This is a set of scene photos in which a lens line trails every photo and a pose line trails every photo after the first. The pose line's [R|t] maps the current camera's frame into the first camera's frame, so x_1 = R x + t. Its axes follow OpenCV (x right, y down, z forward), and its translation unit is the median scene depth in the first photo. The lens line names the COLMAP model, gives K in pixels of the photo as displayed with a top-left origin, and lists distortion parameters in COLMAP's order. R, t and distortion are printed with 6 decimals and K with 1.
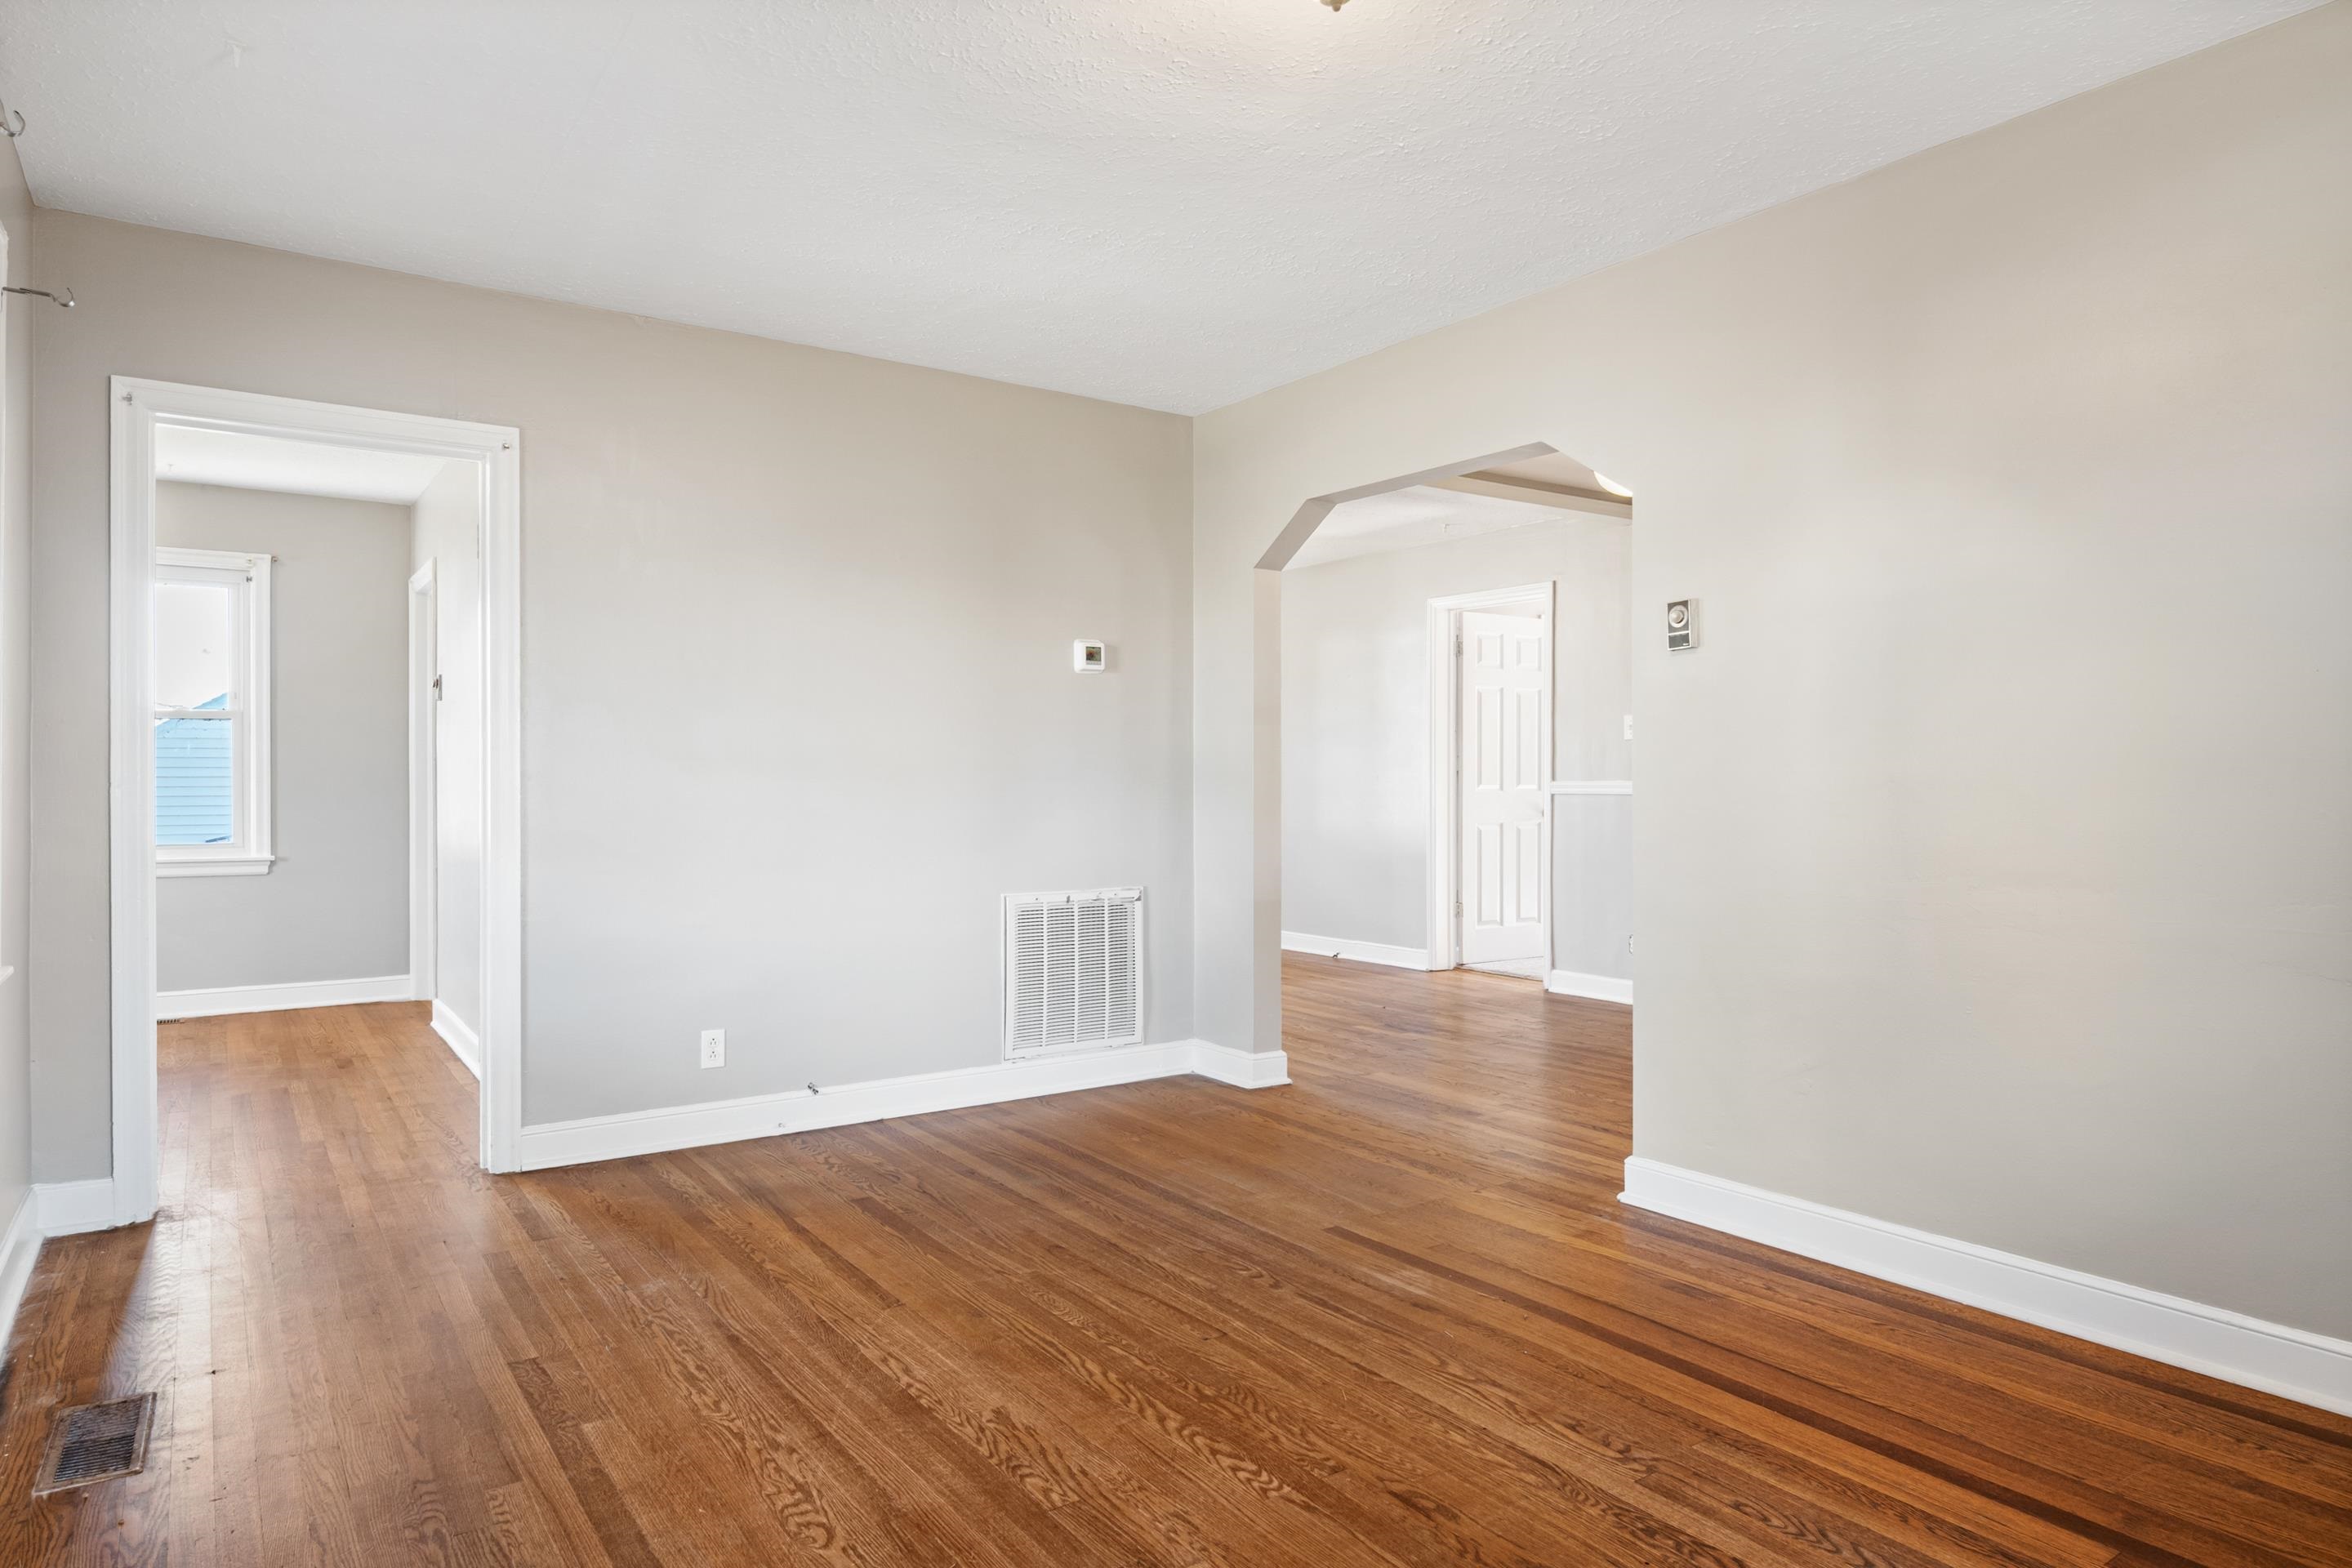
lens RADIAL K [[1327.1, 0, 1179.4], [0, 1327.1, 786.0], [0, 0, 1]] dist [-0.023495, 0.001045]
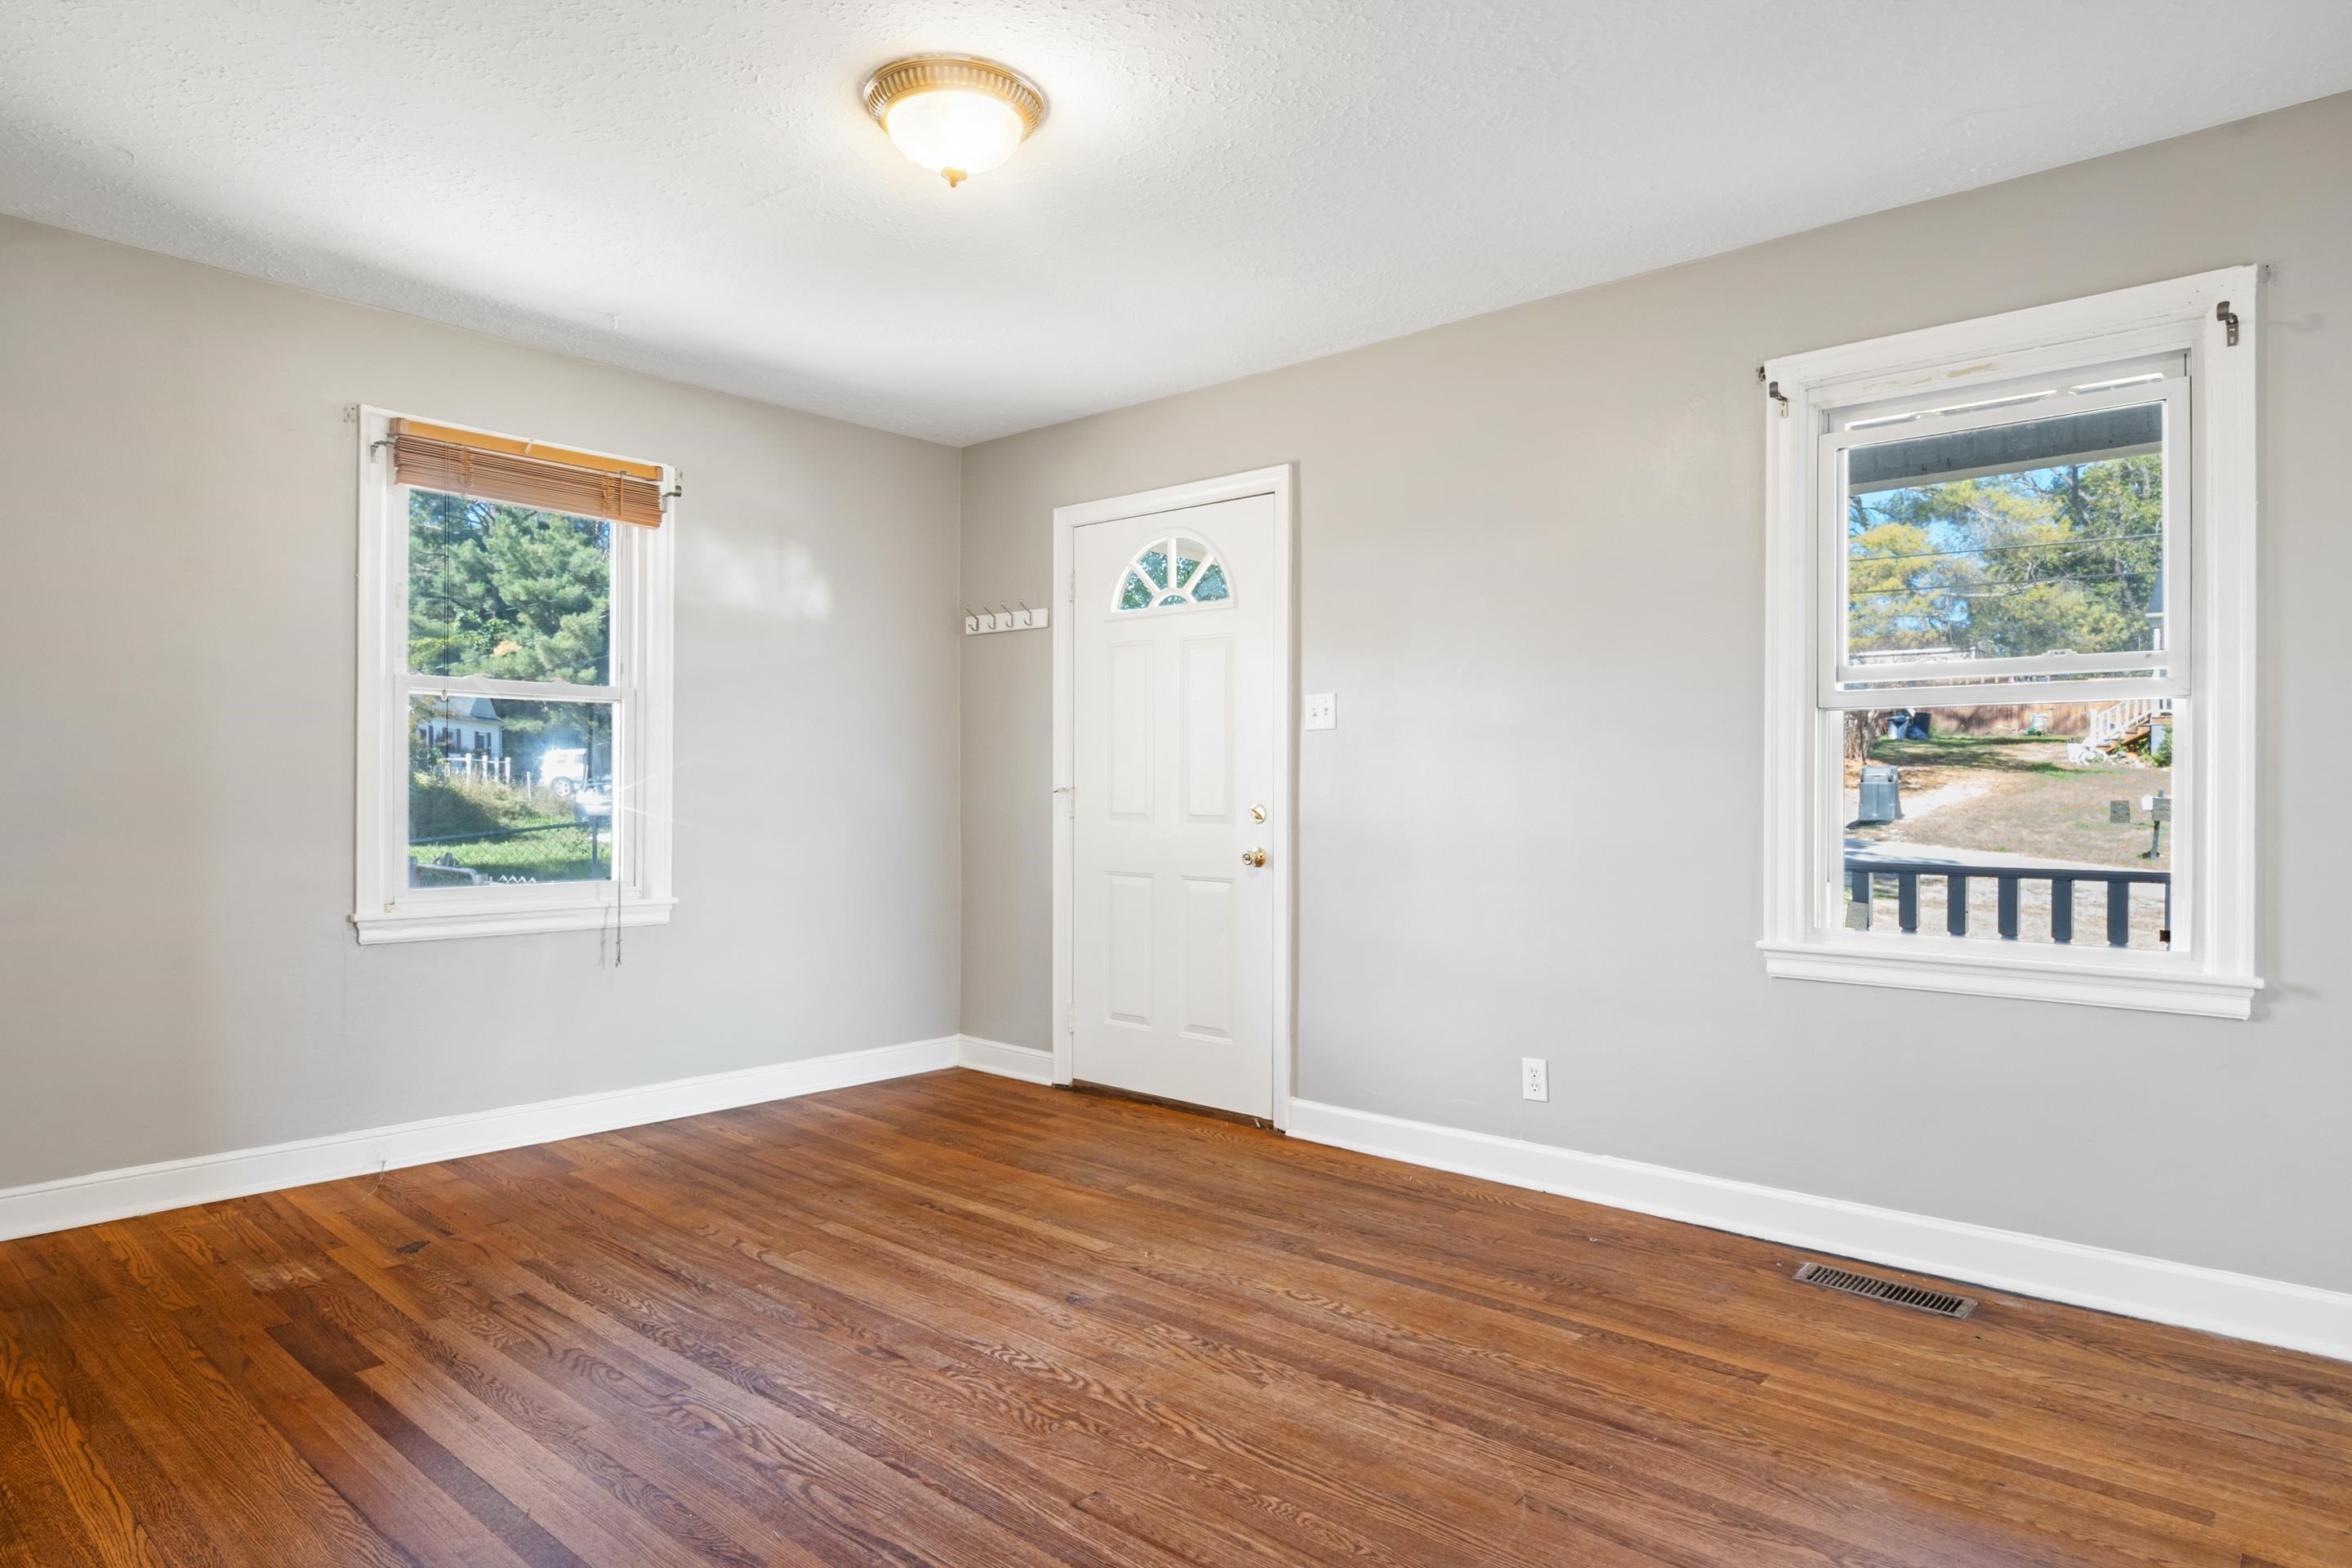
lens RADIAL K [[1327.1, 0, 1173.8], [0, 1327.1, 769.1], [0, 0, 1]] dist [-0.023495, 0.001045]
pose [[-0.971732, -0.007564, -0.235965, 0.190011], [-0.006639, 0.999967, -0.004714, -0.019194], [0.235993, -0.003014, -0.971750, 2.048713]]
